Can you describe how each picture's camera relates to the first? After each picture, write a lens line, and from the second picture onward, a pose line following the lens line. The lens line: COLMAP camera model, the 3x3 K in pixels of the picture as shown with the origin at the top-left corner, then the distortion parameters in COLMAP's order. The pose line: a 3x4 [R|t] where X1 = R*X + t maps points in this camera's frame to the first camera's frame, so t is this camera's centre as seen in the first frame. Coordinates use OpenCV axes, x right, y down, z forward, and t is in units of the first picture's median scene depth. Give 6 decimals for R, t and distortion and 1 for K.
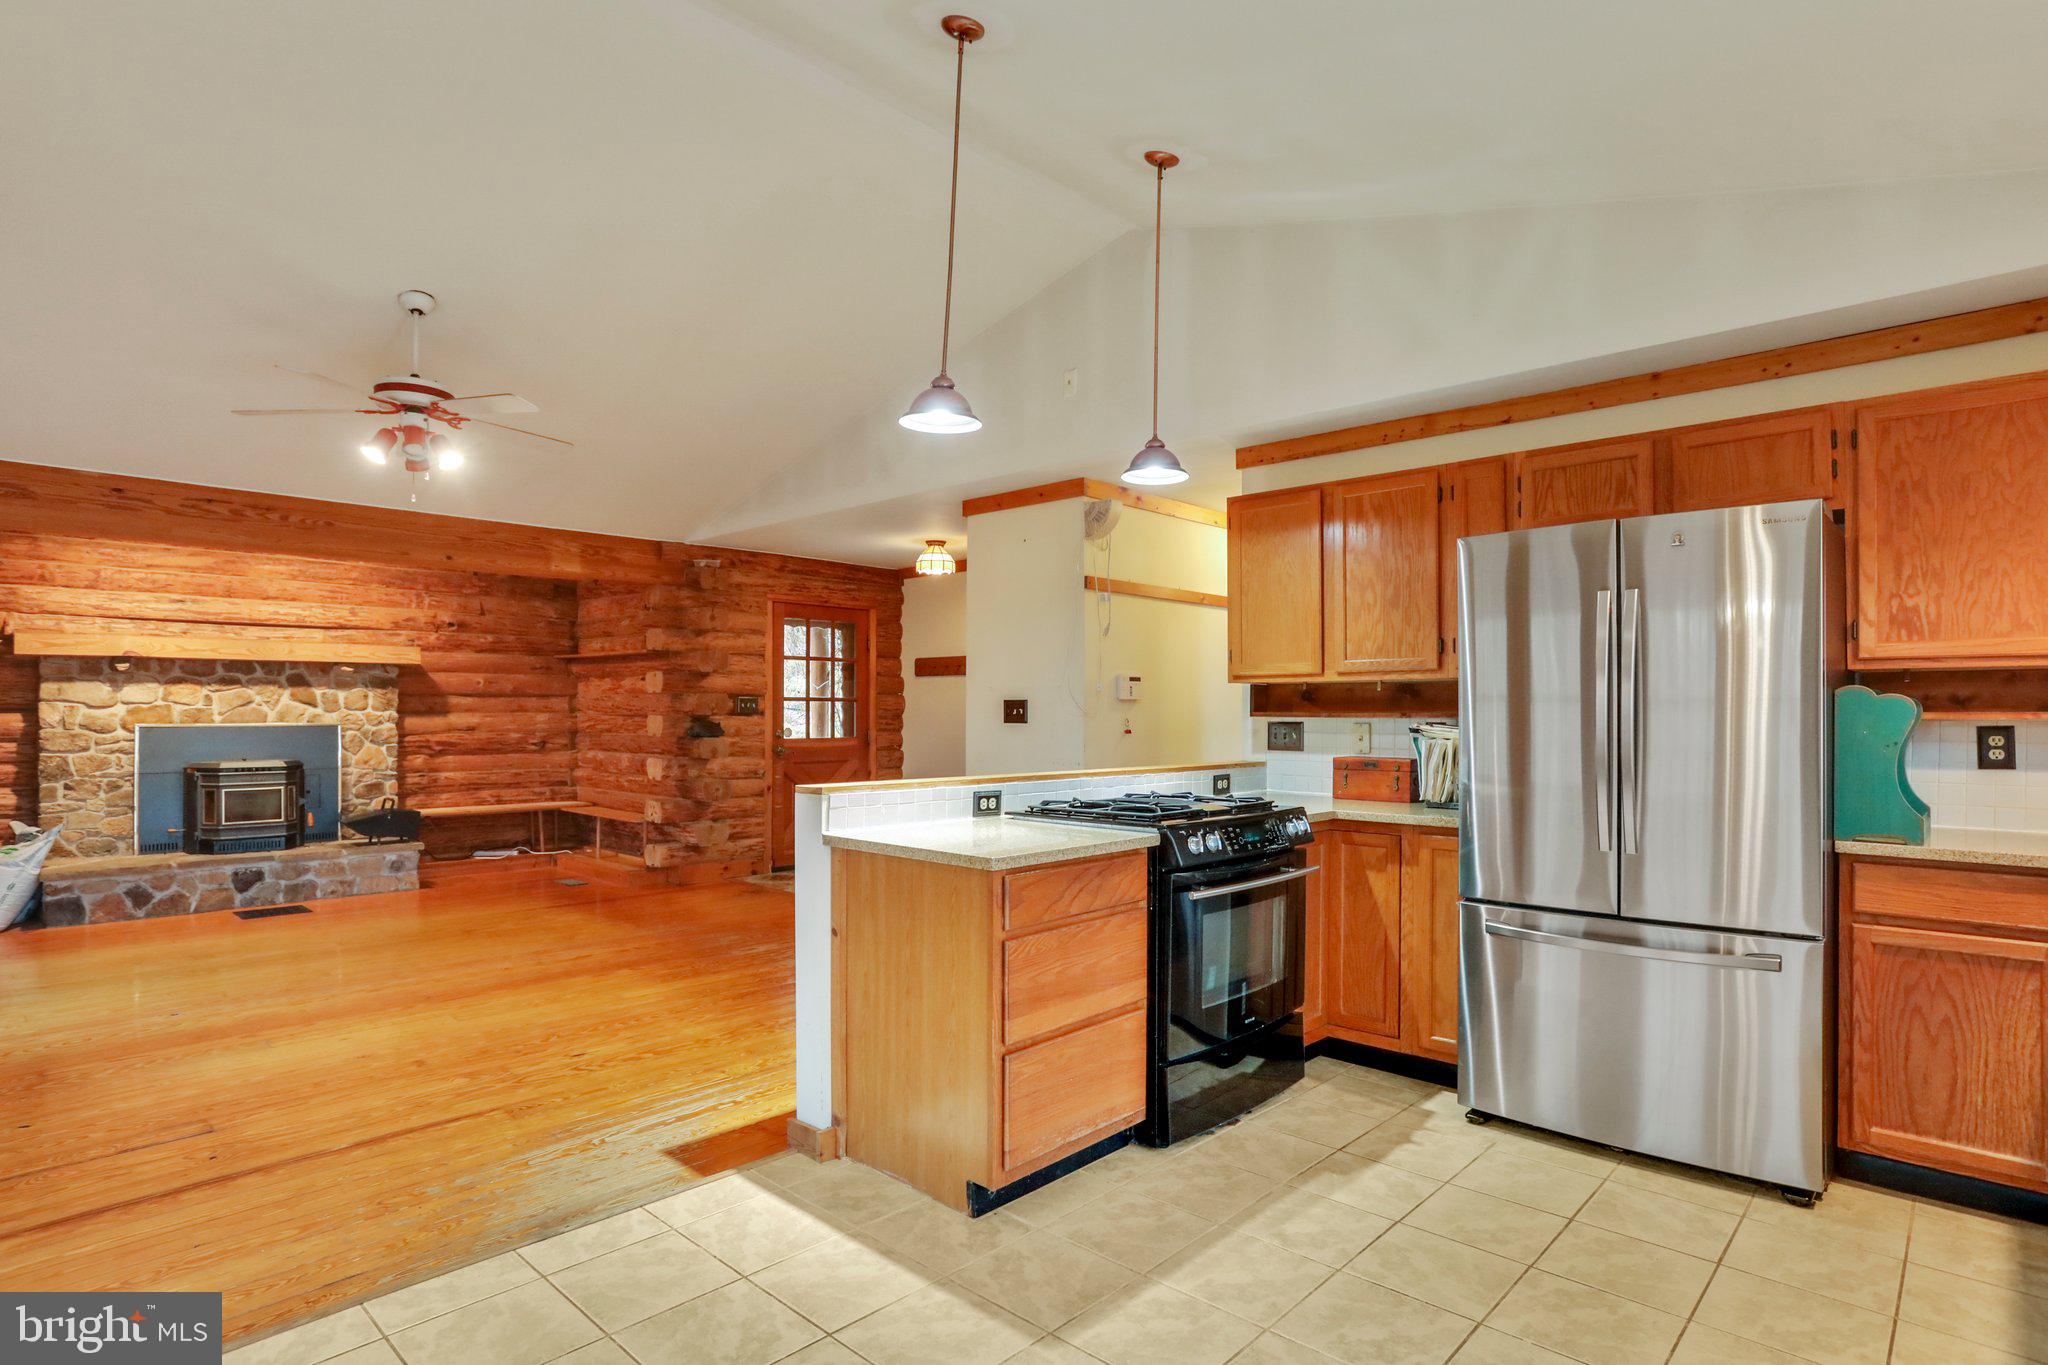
lens RADIAL K [[1064.5, 0, 1030.8], [0, 1064.5, 709.5], [0, 0, 1]] dist [-0.032824, 0.019549]
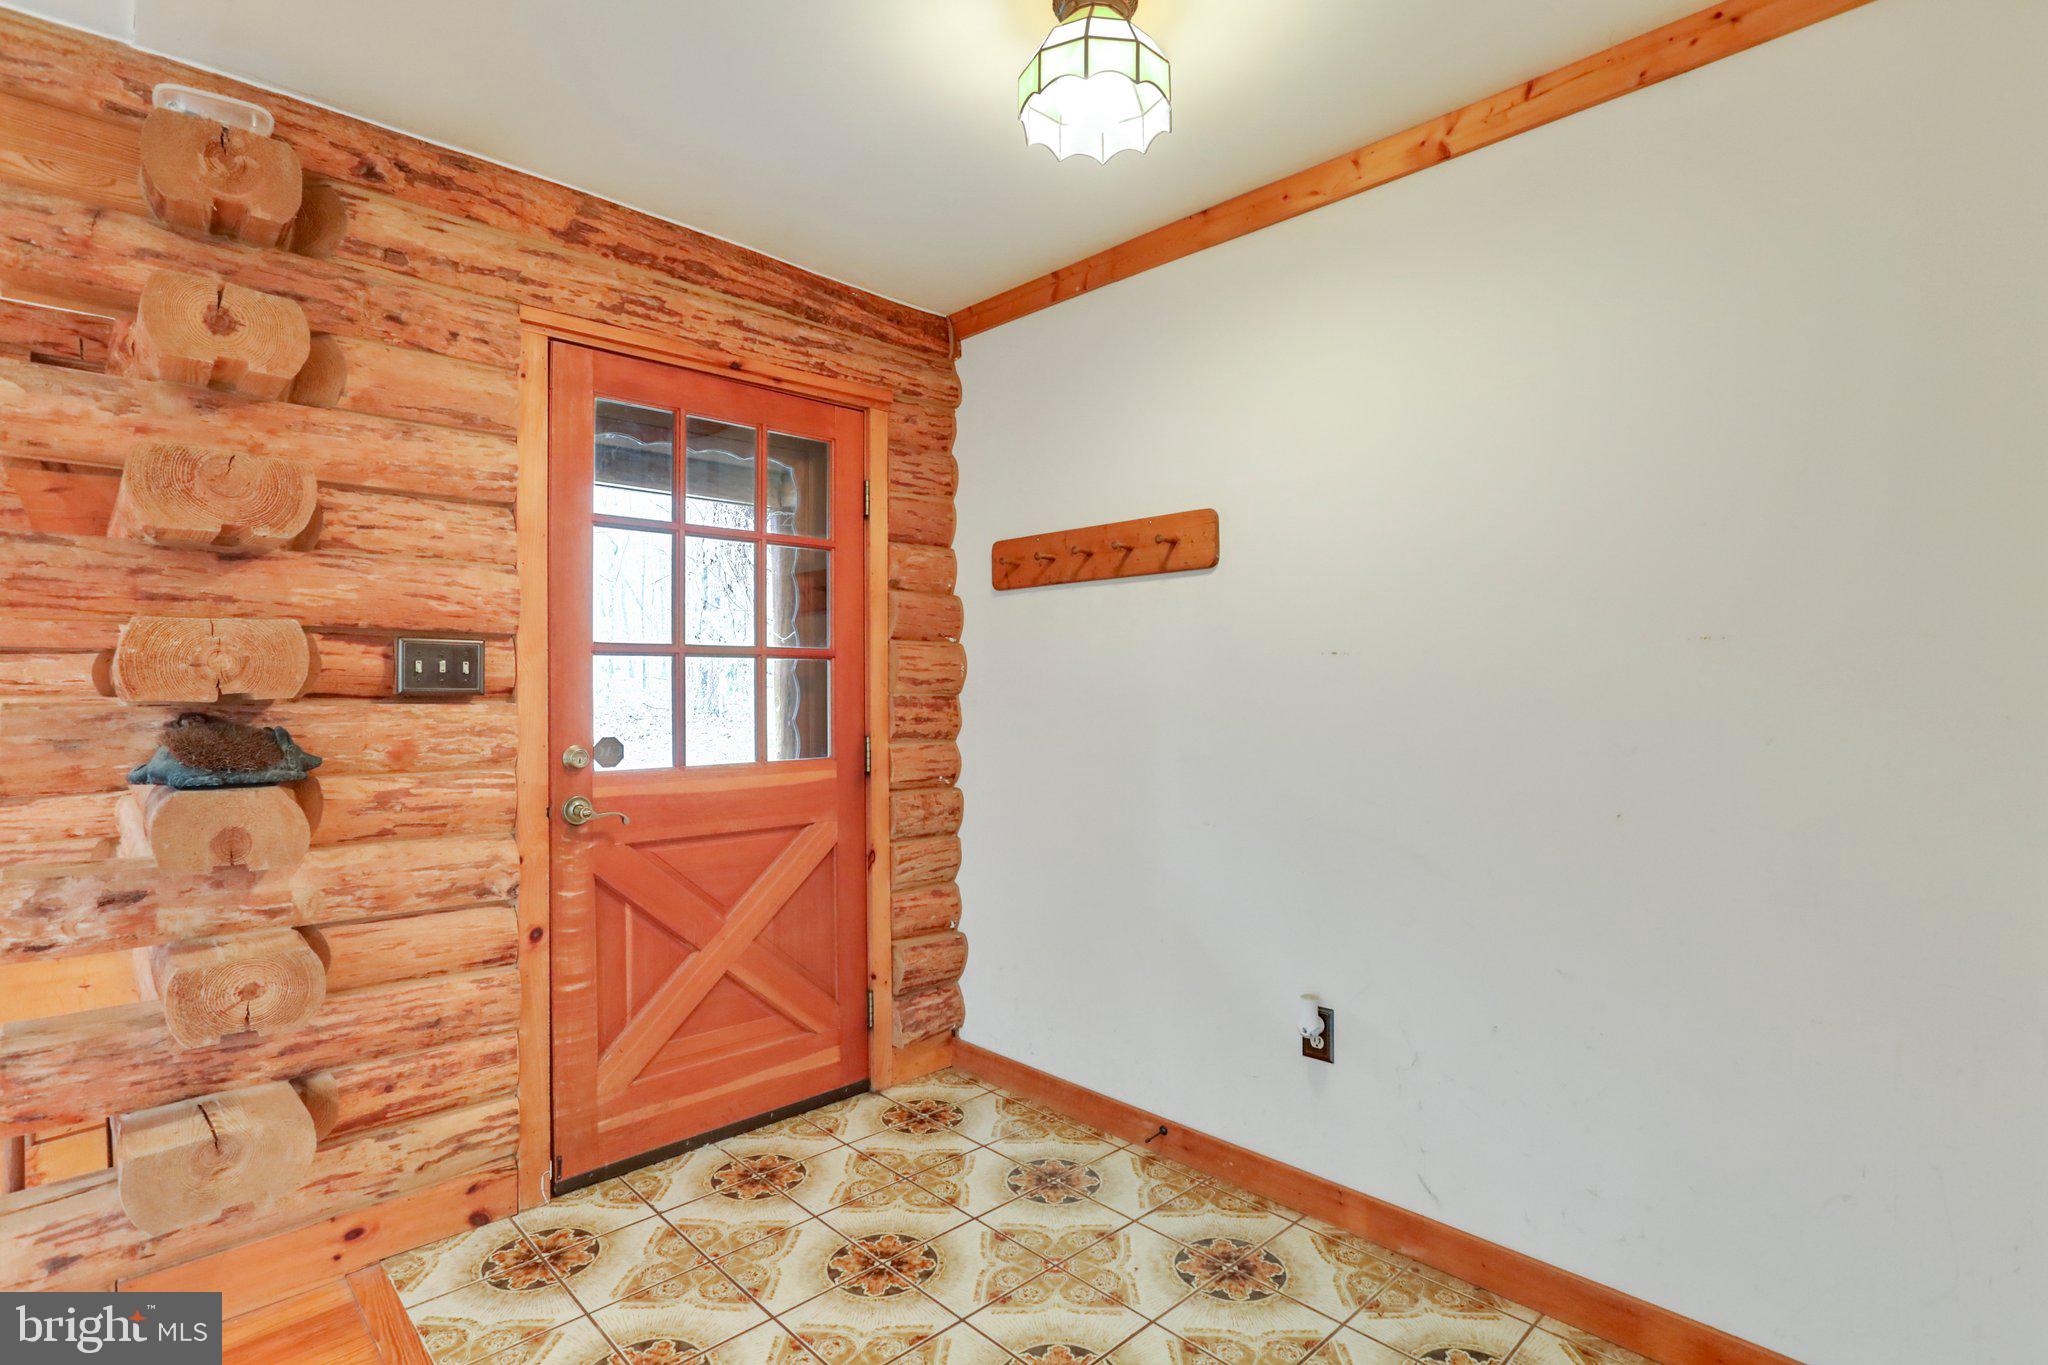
lens RADIAL K [[1000.2, 0, 1029.1], [0, 1000.2, 688.1], [0, 0, 1]] dist [-0.048037, 0.015294]
pose [[0.998887, -0.007969, -0.046486, -0.096987], [0.007902, 0.999967, -0.001622, 0.004126], [0.046497, 0.001252, 0.998918, 0.788324]]
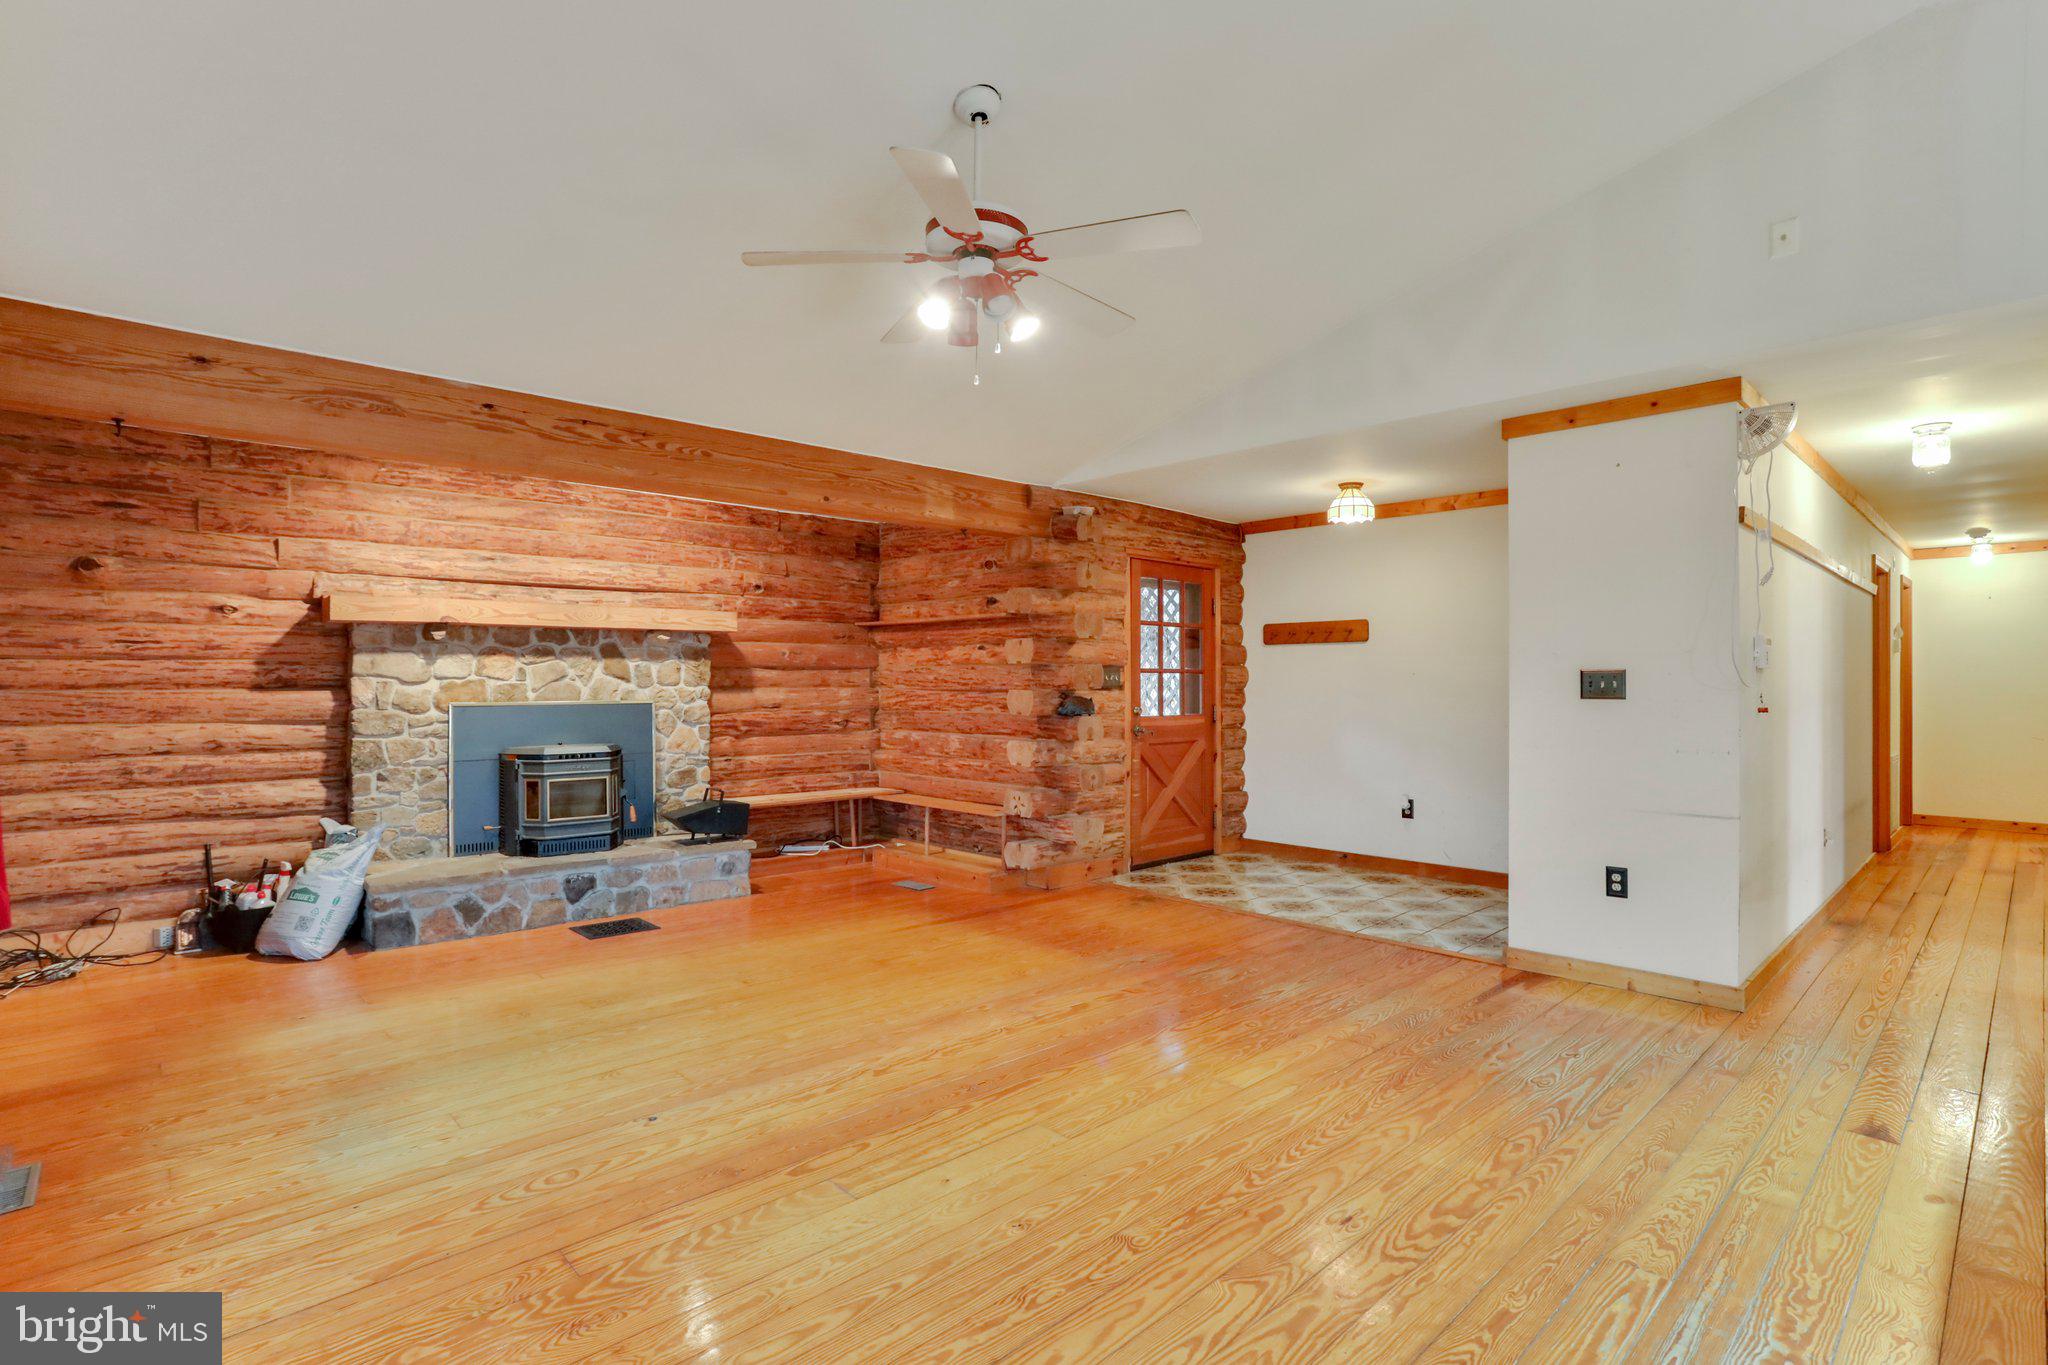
lens RADIAL K [[1000.2, 0, 1039.0], [0, 1000.2, 680.2], [0, 0, 1]] dist [-0.048037, 0.015294]
pose [[0.998924, -0.003718, -0.046219, -0.308051], [0.003618, 0.999991, -0.002241, -0.000737], [0.046227, 0.002071, 0.998929, 0.206070]]
